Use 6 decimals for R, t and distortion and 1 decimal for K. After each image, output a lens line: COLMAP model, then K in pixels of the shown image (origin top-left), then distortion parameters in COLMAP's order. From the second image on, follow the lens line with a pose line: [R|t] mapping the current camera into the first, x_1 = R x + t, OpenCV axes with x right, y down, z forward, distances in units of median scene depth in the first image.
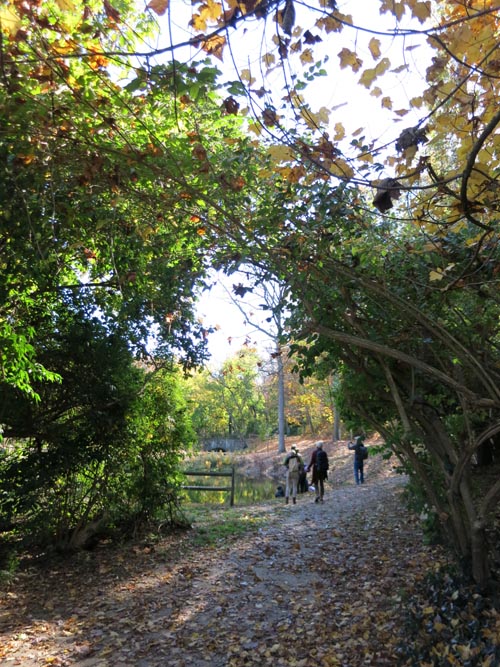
lens RADIAL K [[463.4, 0, 250.0], [0, 463.4, 333.5], [0, 0, 1]] dist [-0.004516, -0.001421]
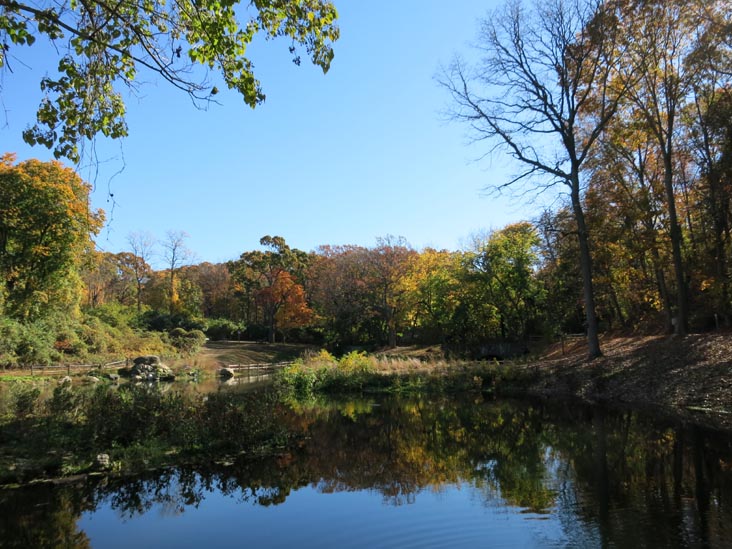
lens RADIAL K [[508.6, 0, 366.0], [0, 508.6, 274.5], [0, 0, 1]] dist [-0.004516, -0.001421]
pose [[0.953847, -0.089701, -0.286584, -0.010540], [0.112766, 0.991494, 0.064986, 0.033073], [0.278317, -0.094303, 0.955849, 0.133402]]
